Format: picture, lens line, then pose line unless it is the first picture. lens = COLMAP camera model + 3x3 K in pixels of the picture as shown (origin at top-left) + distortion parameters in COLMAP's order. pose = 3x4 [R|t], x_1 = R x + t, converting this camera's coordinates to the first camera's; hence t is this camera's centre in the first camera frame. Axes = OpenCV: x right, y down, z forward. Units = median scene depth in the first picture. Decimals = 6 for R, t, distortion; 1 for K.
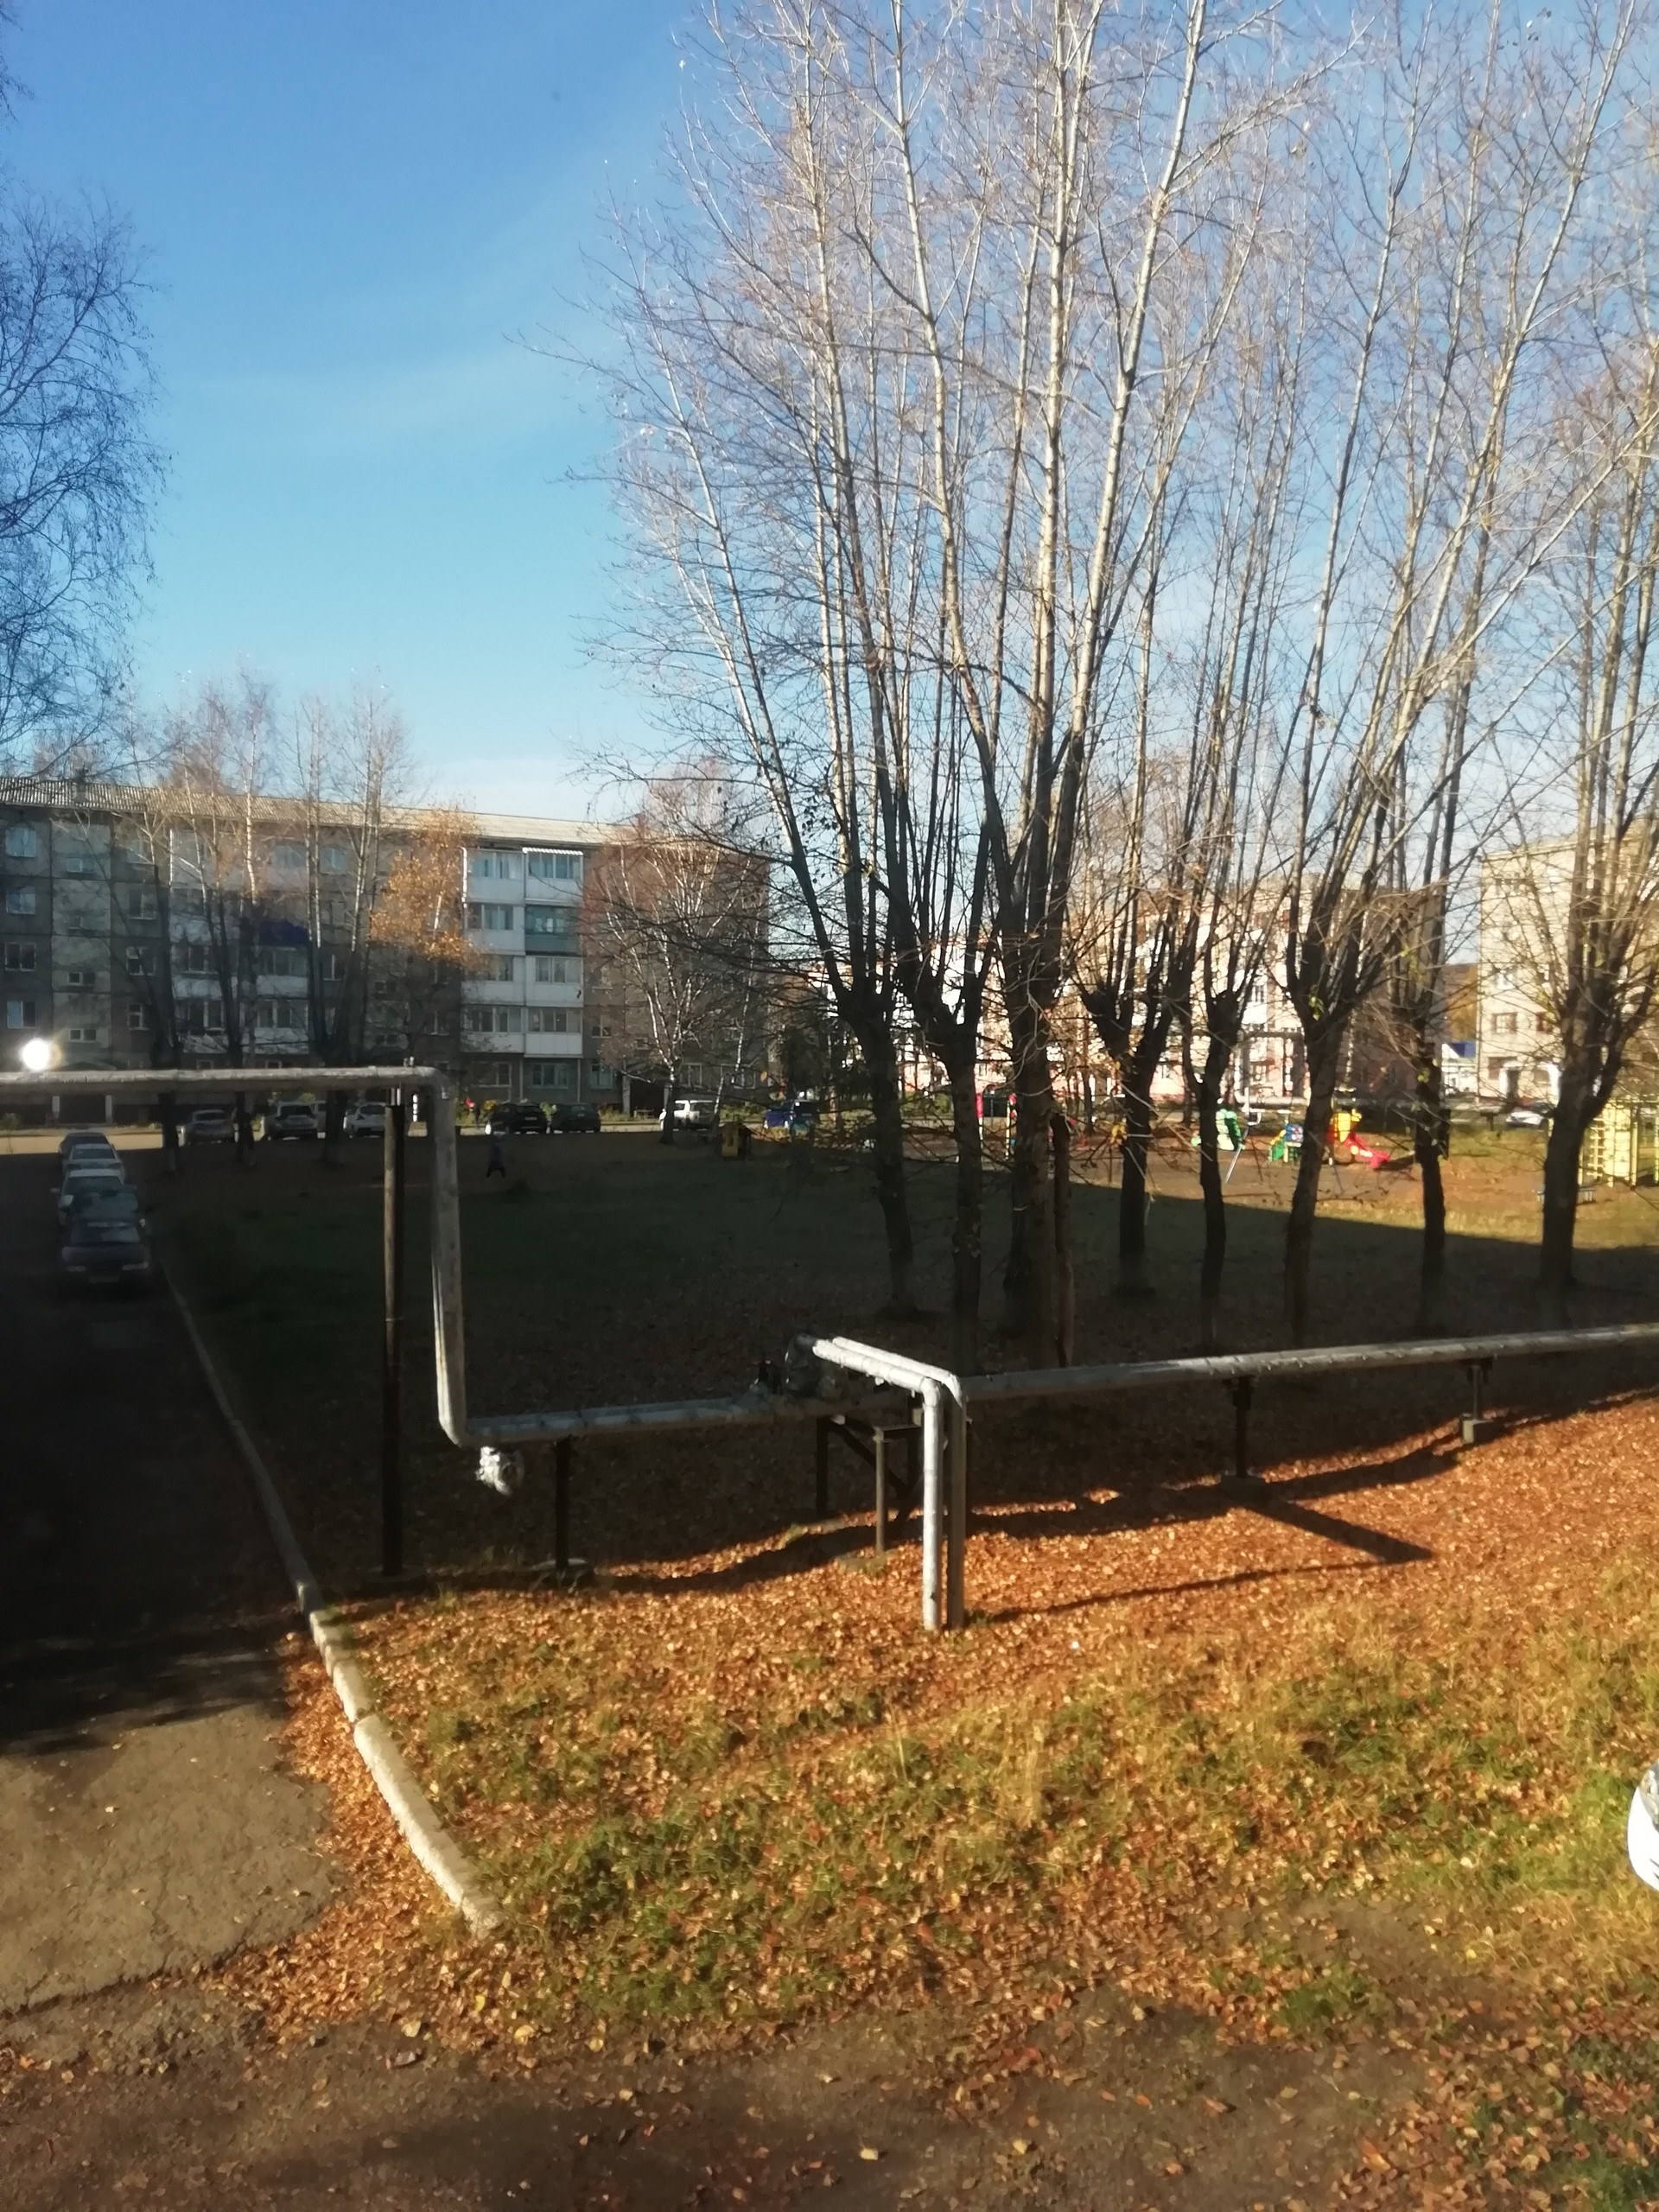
lens RADIAL K [[1643.6, 0, 838.4], [0, 1643.6, 1111.6], [0, 0, 1]] dist [0.013046, -0.001520]
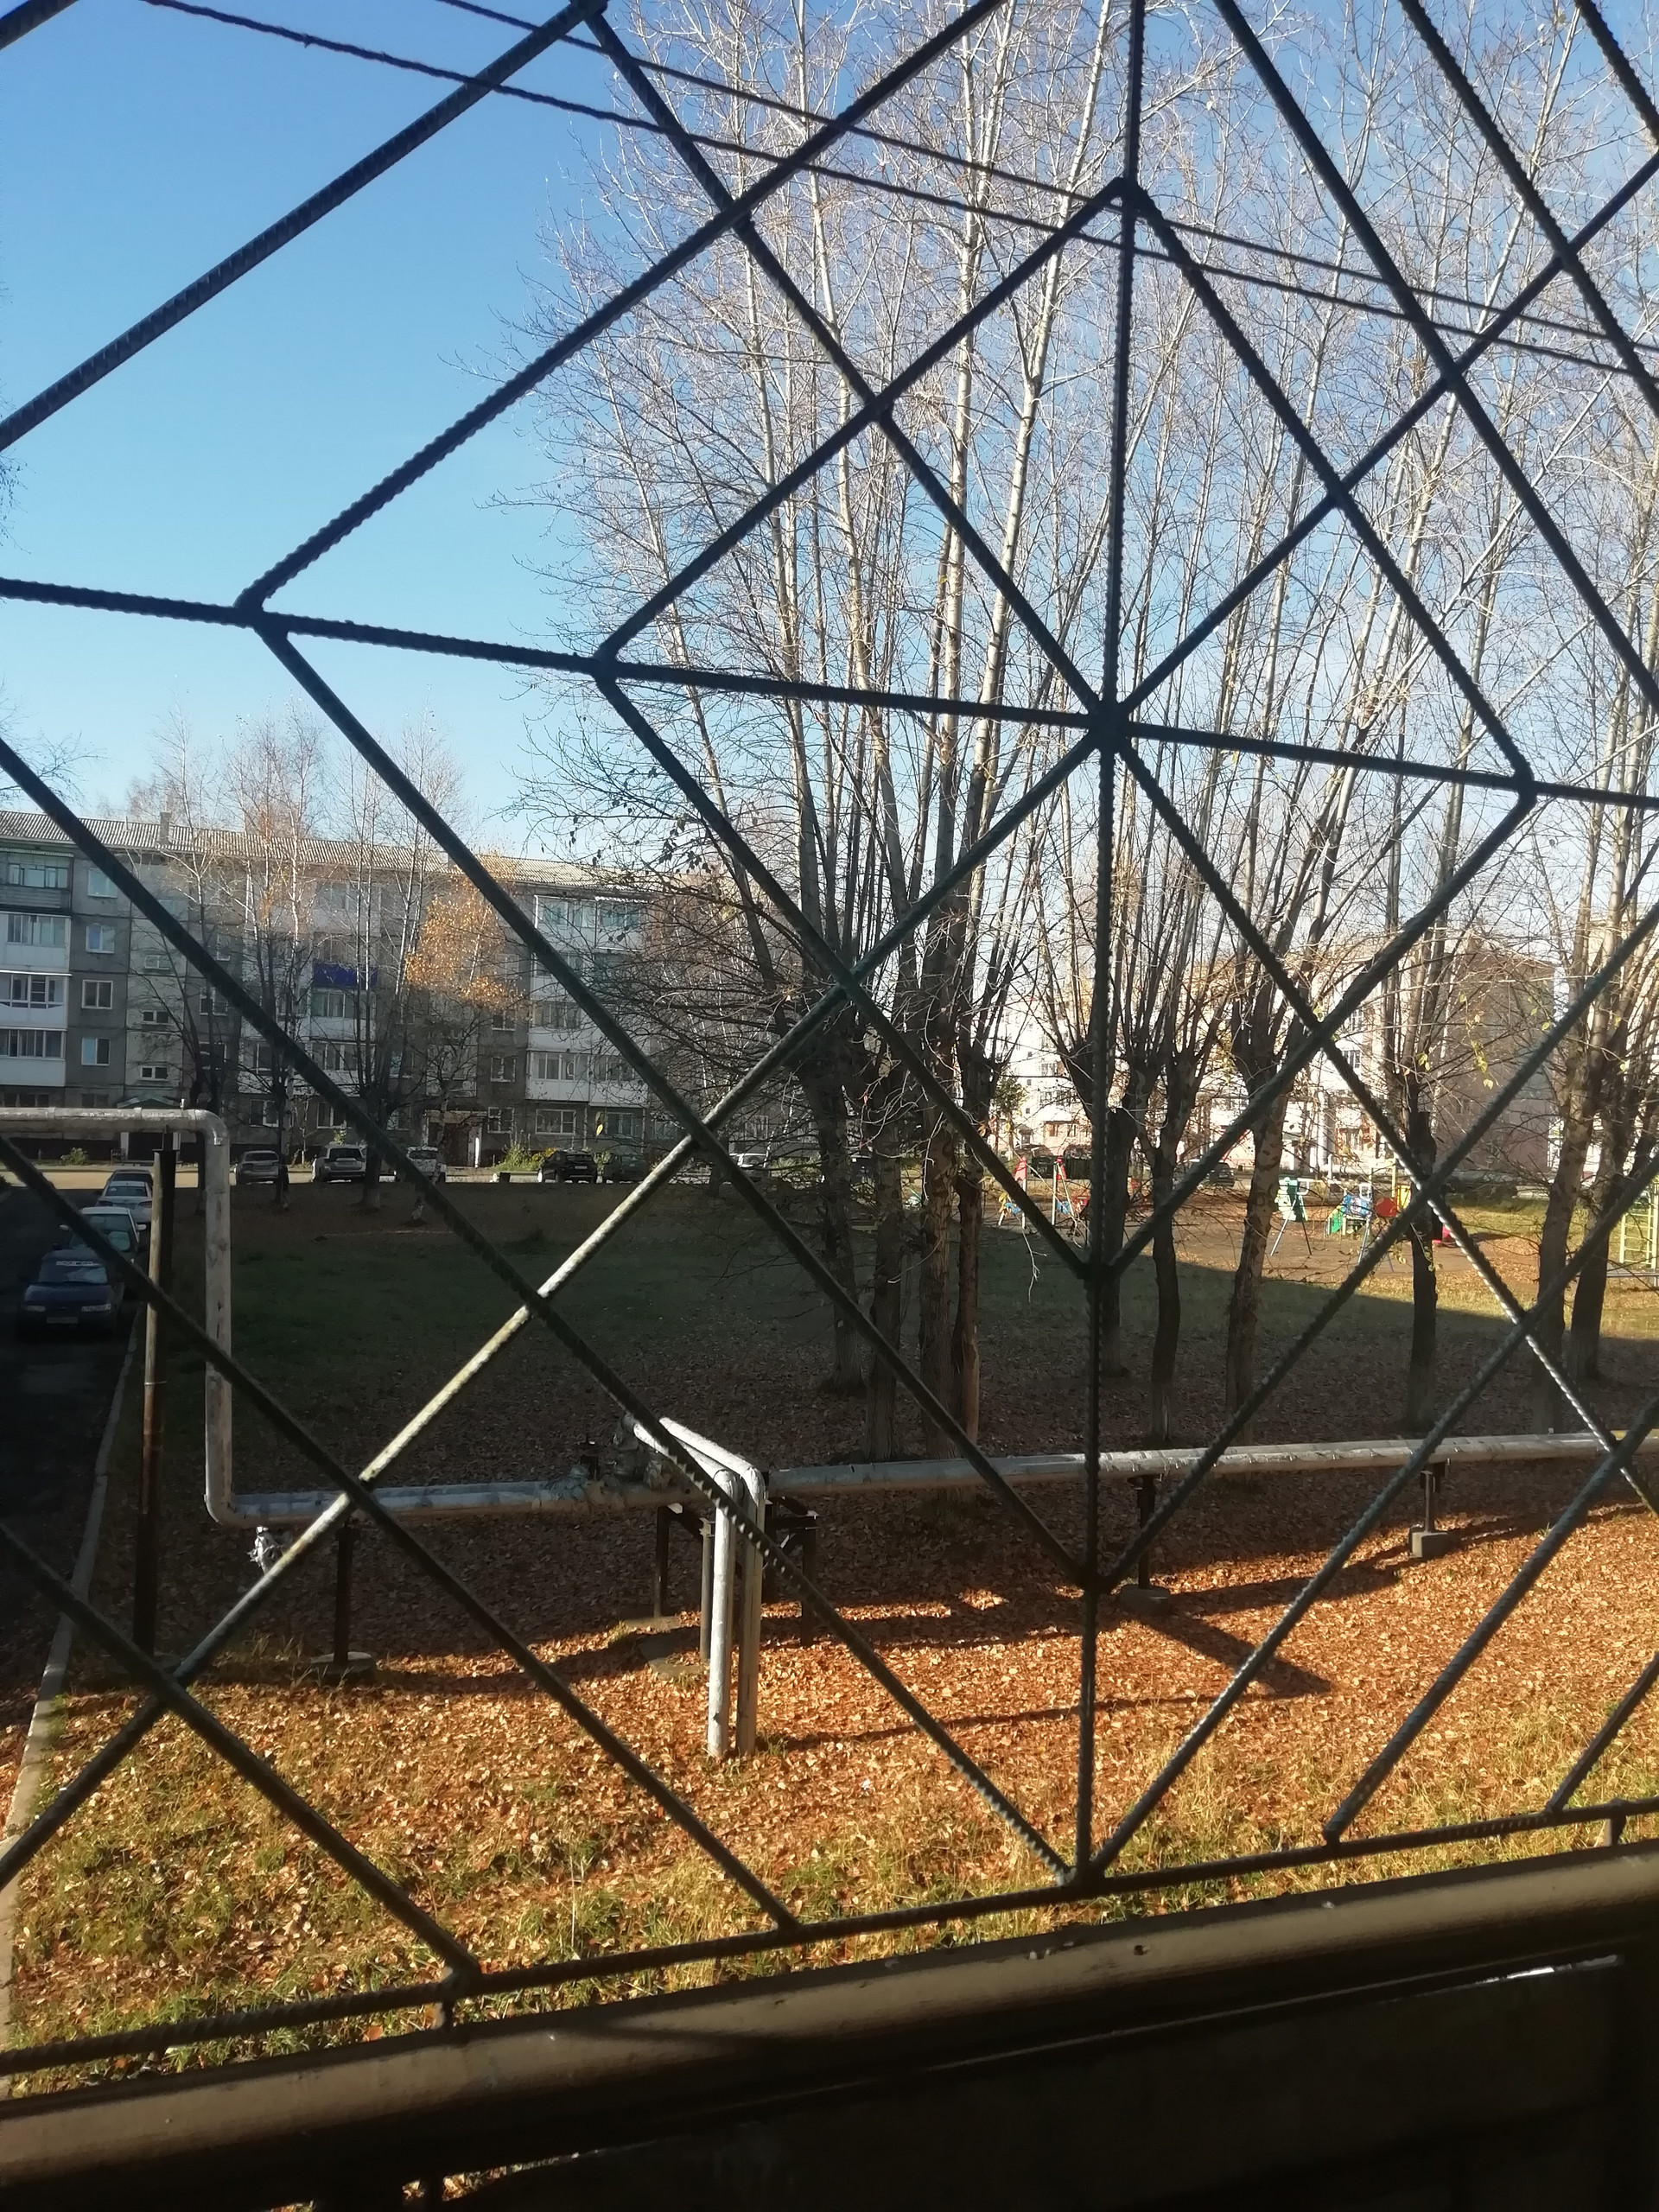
lens RADIAL K [[1649.8, 0, 833.9], [0, 1649.8, 1113.8], [0, 0, 1]] dist [0.013905, -0.002187]
pose [[0.997373, 0.024432, -0.068196, 0.144385], [-0.026621, 0.999153, -0.031376, -0.004481], [0.067372, 0.033109, 0.997178, 0.084778]]
